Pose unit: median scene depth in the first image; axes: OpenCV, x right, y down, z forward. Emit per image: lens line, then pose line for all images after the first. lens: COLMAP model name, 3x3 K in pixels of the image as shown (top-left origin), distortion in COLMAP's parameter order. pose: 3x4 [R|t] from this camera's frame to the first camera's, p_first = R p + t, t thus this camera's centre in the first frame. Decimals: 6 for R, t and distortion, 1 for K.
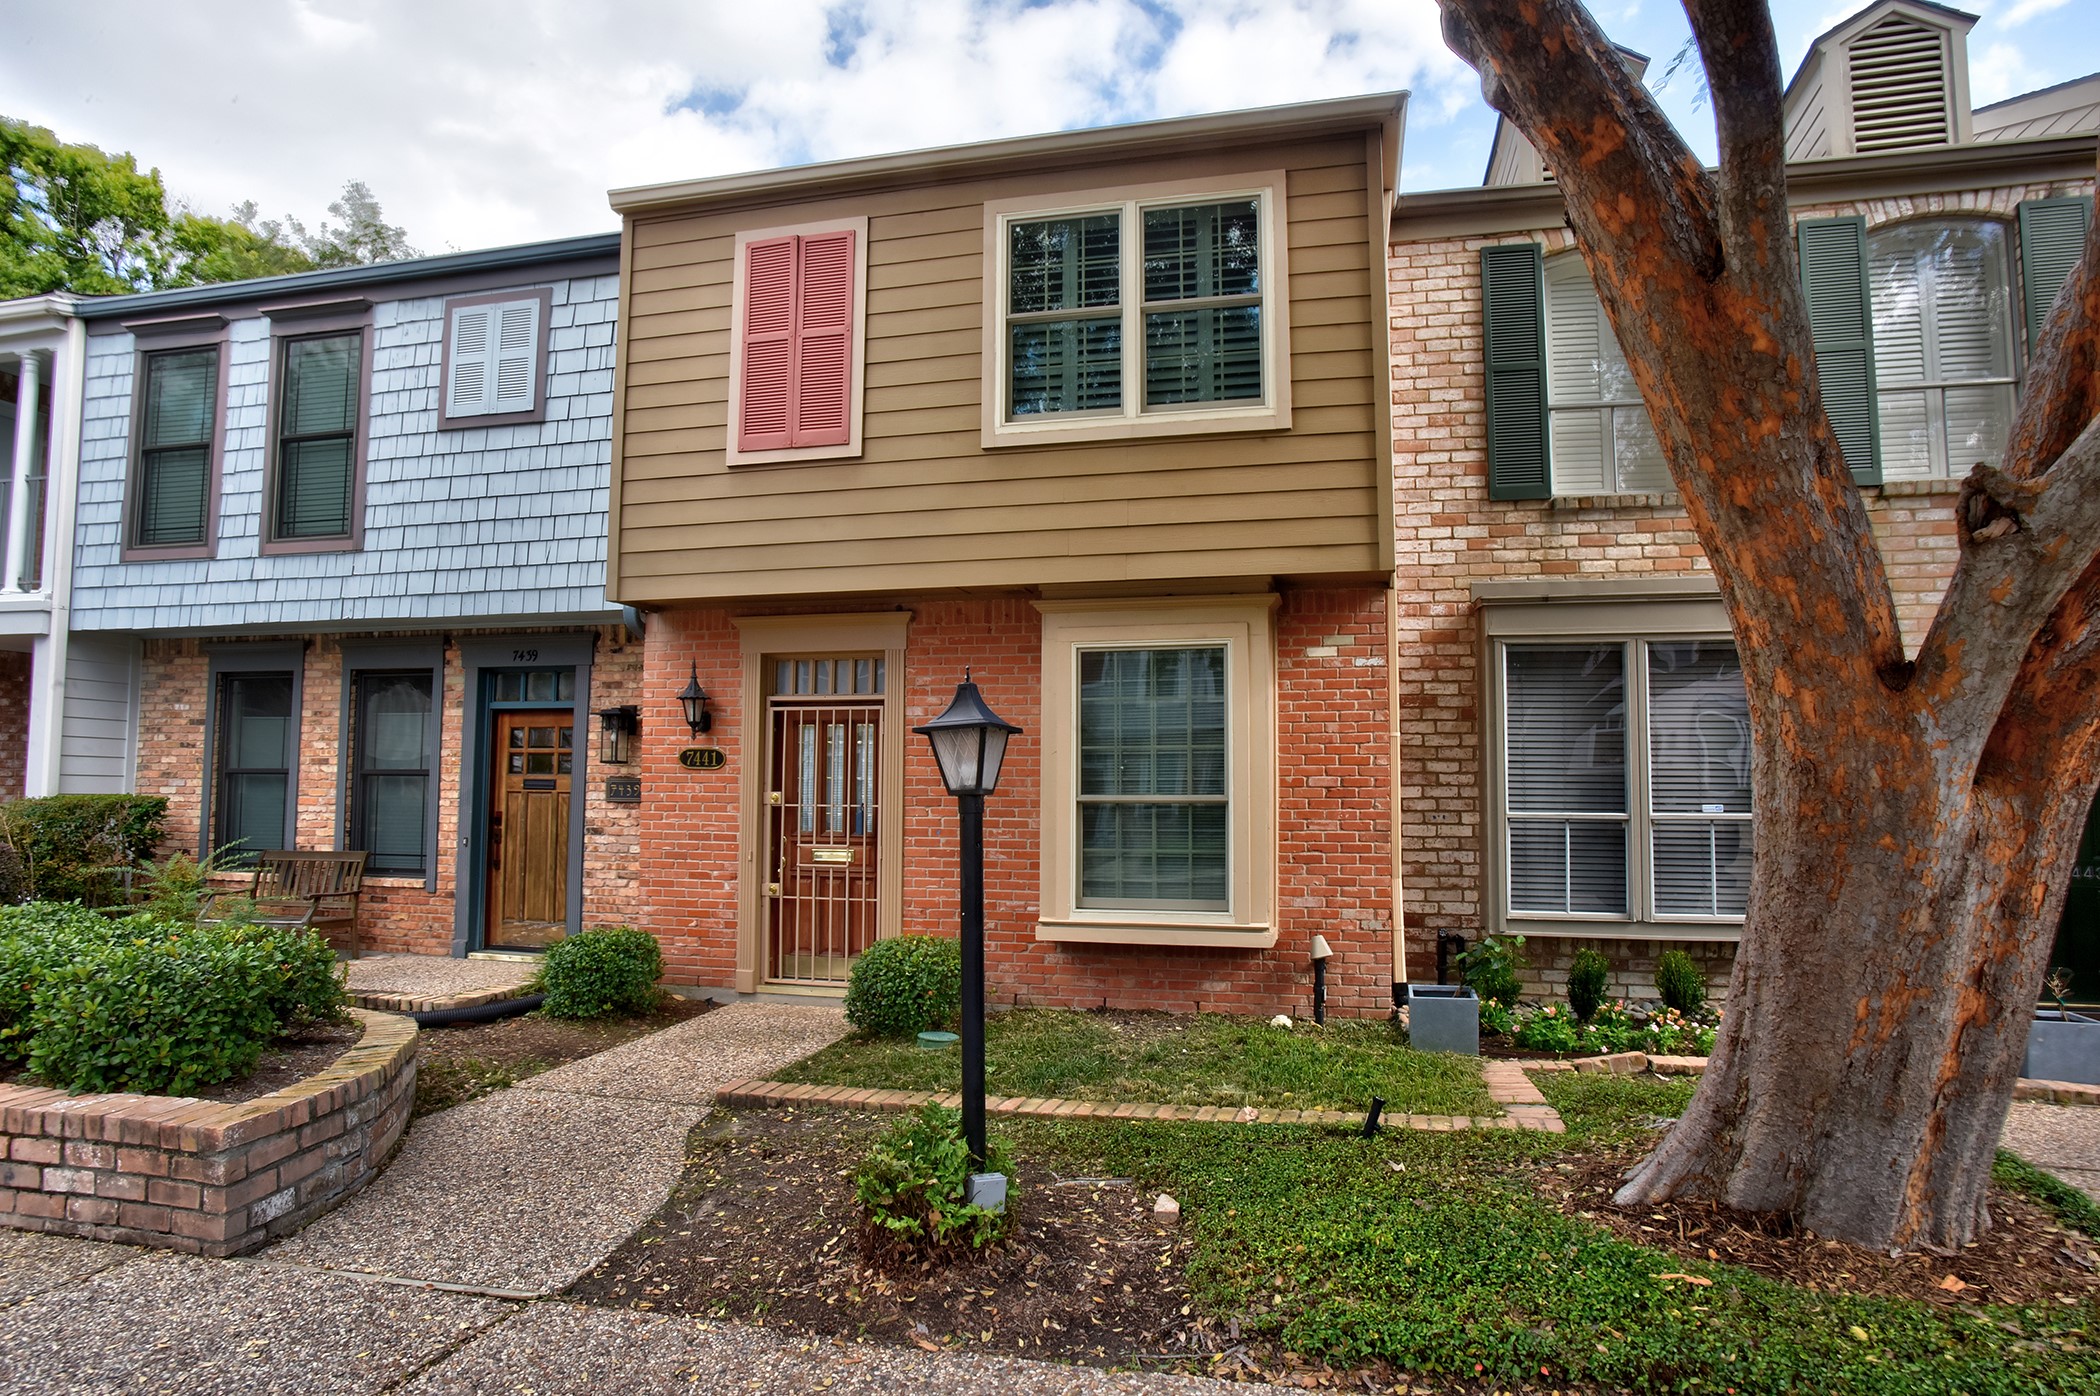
lens RADIAL K [[1178.1, 0, 1050.0], [0, 1178.1, 698.0], [0, 0, 1]] dist [-0.073403, 0.036415]
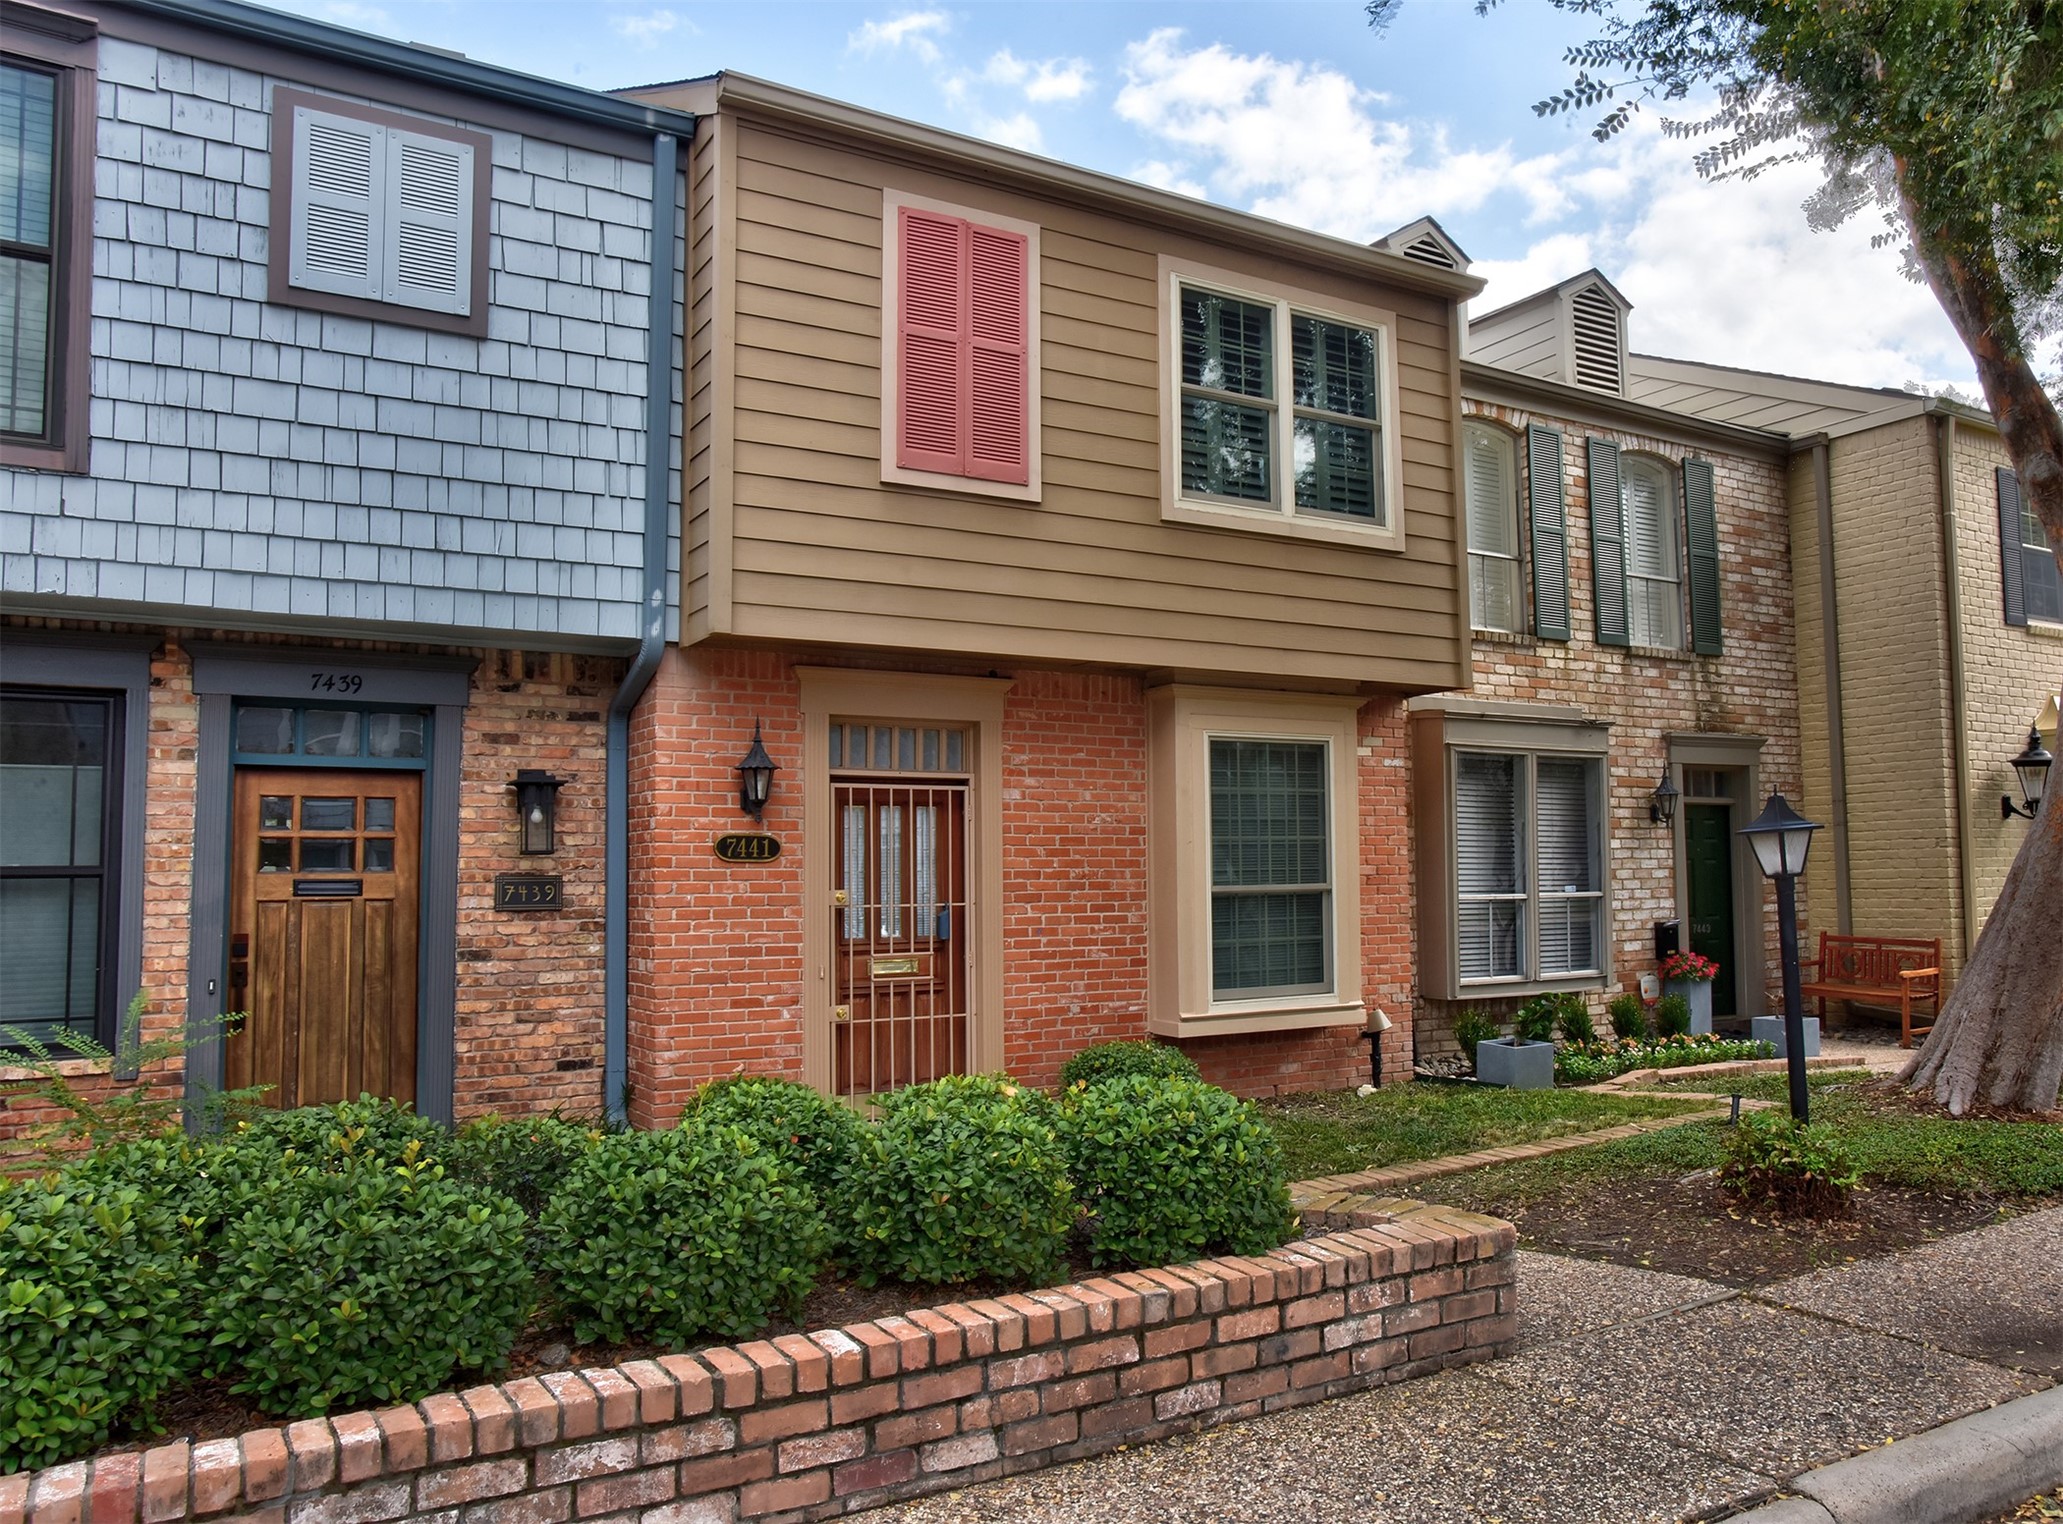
lens RADIAL K [[1519.1, 0, 1156.1], [0, 1519.1, 760.6], [0, 0, 1]] dist [-0.068792, 0.064700]
pose [[0.698905, 0.042185, 0.713970, -0.856605], [-0.039682, 0.999009, -0.020182, 0.005054], [-0.714113, -0.014227, 0.699886, 0.138823]]
